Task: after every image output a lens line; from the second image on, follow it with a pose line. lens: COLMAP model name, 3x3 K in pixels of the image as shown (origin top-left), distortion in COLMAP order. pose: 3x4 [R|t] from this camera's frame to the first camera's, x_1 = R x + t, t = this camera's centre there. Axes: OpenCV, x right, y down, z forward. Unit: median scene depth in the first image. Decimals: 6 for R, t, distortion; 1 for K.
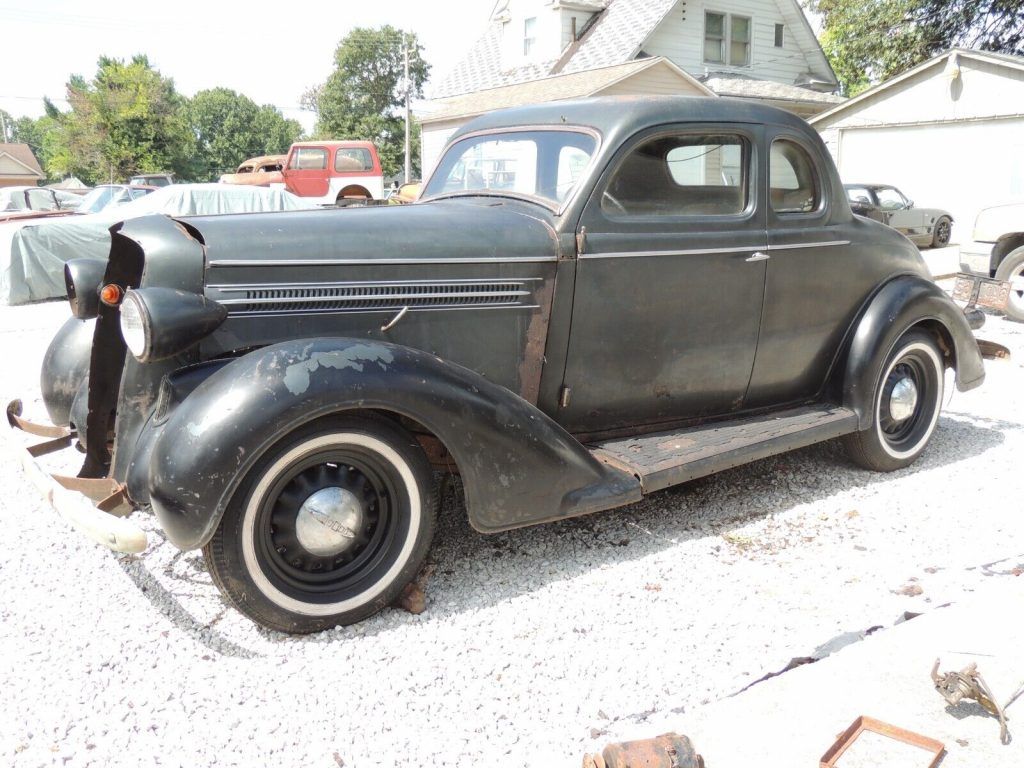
lens RADIAL K [[970.6, 0, 509.7], [0, 970.6, 380.3], [0, 0, 1]] dist [-0.029188, 0.014970]
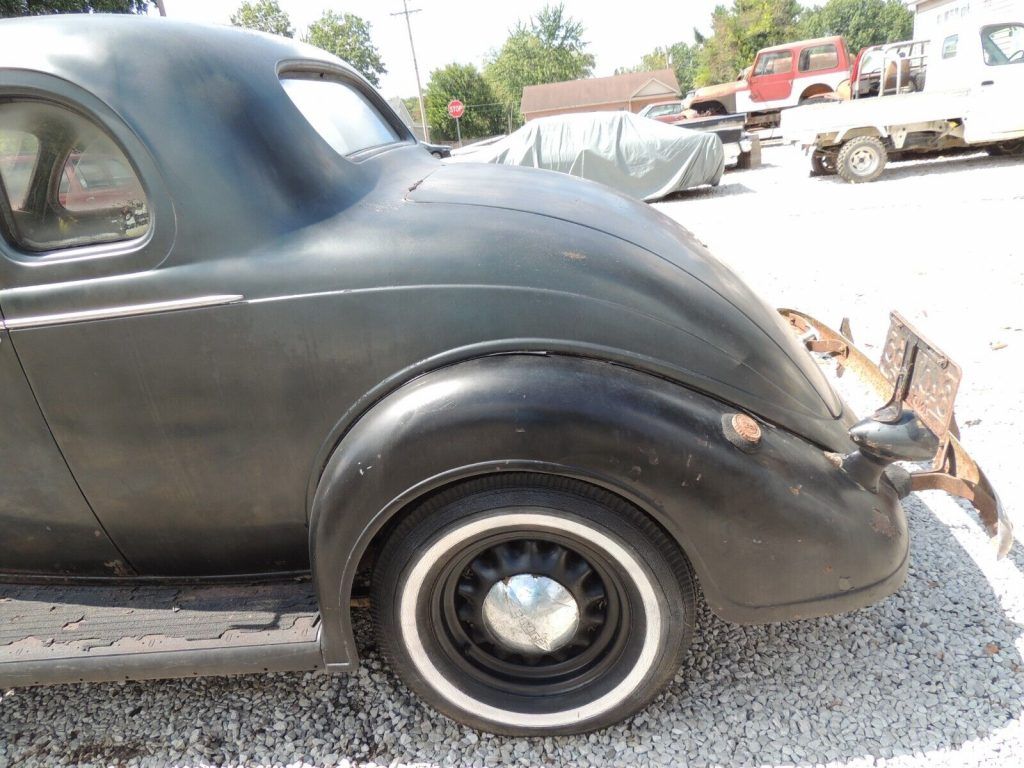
lens RADIAL K [[725.9, 0, 514.2], [0, 725.9, 385.7], [0, 0, 1]] dist [-0.021310, 0.003497]
pose [[0.748297, 0.138105, -0.648828, 0.689674], [-0.008630, 0.980033, 0.198650, -0.175674], [0.663307, -0.143050, 0.734548, 0.854561]]
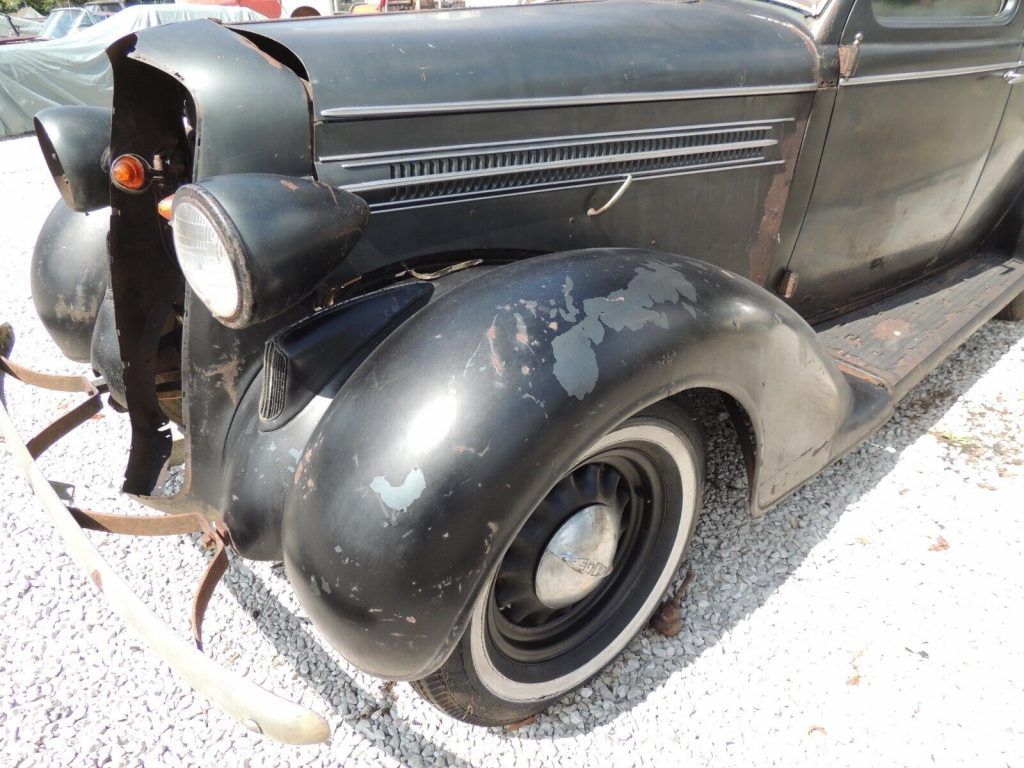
lens RADIAL K [[731.6, 0, 512.0], [0, 731.6, 384.0], [0, 0, 1]] dist [-0.022481, 0.010075]
pose [[0.992874, -0.065594, 0.099497, -0.189498], [0.035806, 0.960514, 0.275916, -0.063483], [-0.113666, -0.270388, 0.956018, 0.419355]]
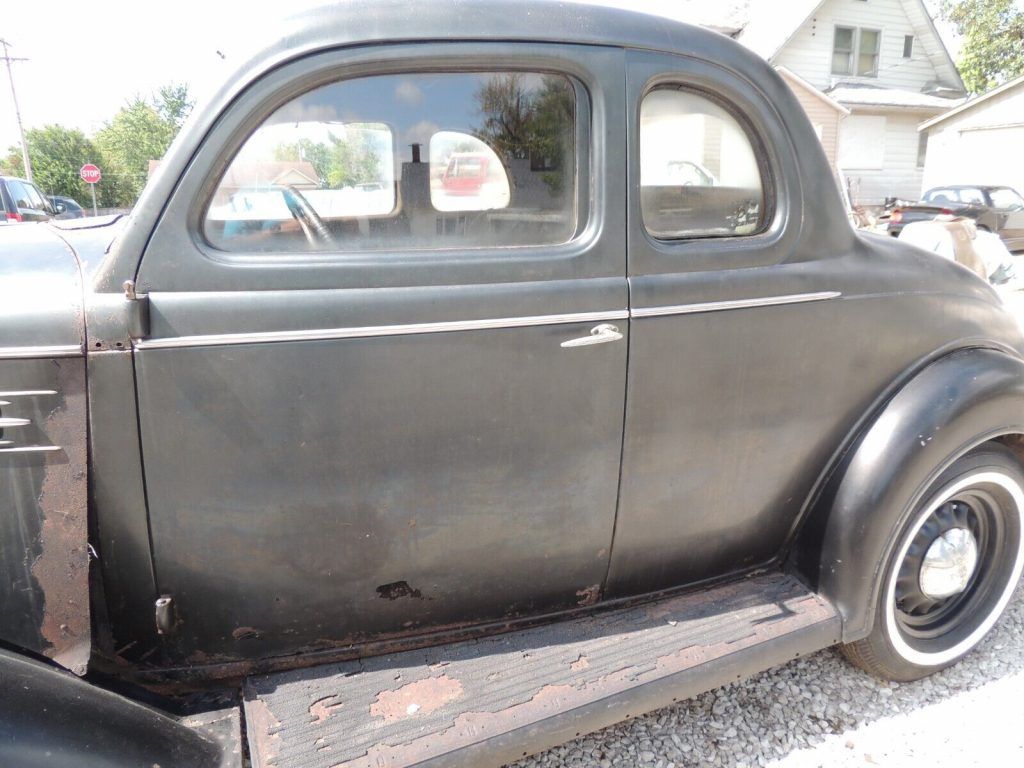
lens RADIAL K [[725.9, 0, 514.2], [0, 725.9, 385.7], [0, 0, 1]] dist [-0.021310, 0.003497]
pose [[0.974455, 0.048331, -0.219321, 0.278040], [-0.033931, 0.997043, 0.068955, -0.118807], [0.222005, -0.059752, 0.973213, 0.606741]]
